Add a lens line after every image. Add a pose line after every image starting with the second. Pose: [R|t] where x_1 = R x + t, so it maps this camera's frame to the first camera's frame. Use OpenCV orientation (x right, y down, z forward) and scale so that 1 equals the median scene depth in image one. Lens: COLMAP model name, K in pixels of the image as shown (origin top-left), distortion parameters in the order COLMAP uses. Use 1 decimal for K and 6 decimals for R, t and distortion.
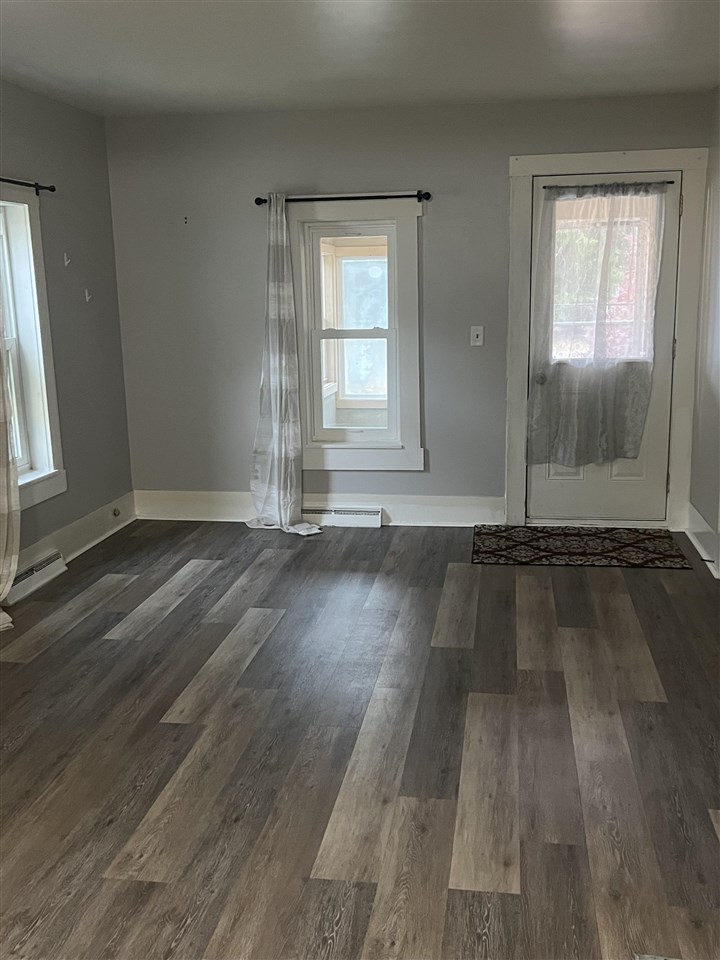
lens RADIAL K [[968.0, 0, 359.6], [0, 968.0, 481.2], [0, 0, 1]] dist [0.018788, 0.000000]
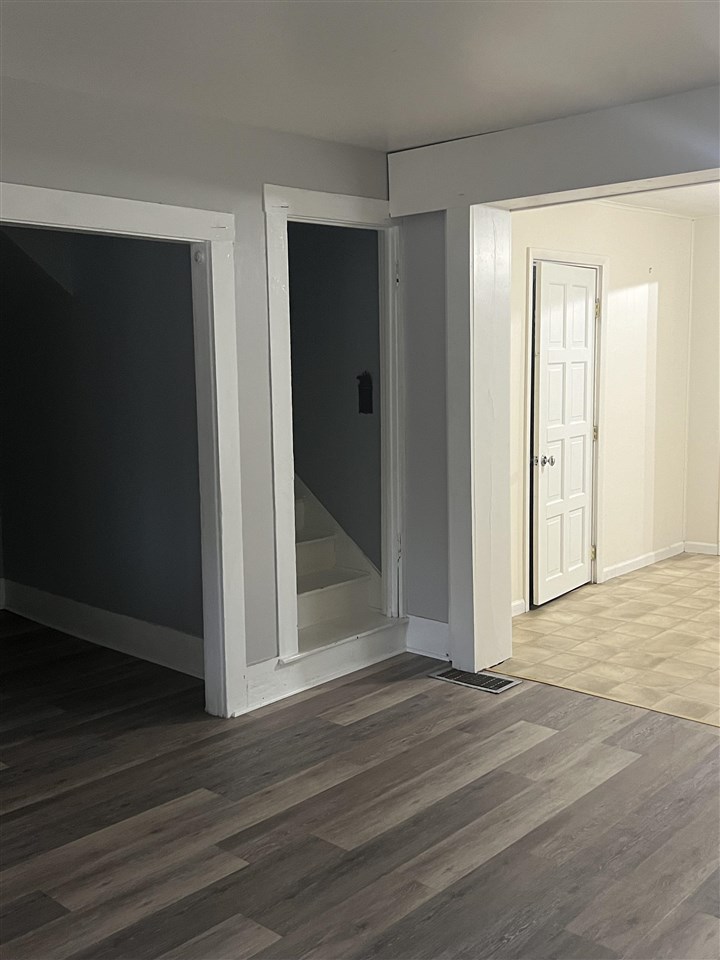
lens RADIAL K [[968.0, 0, 360.3], [0, 968.0, 480.5], [0, 0, 1]] dist [0.018788, 0.000000]
pose [[-0.823961, -0.040244, 0.565215, -0.437949], [0.149134, 0.946907, 0.284826, -0.395575], [-0.546669, 0.318979, -0.774213, 1.915821]]
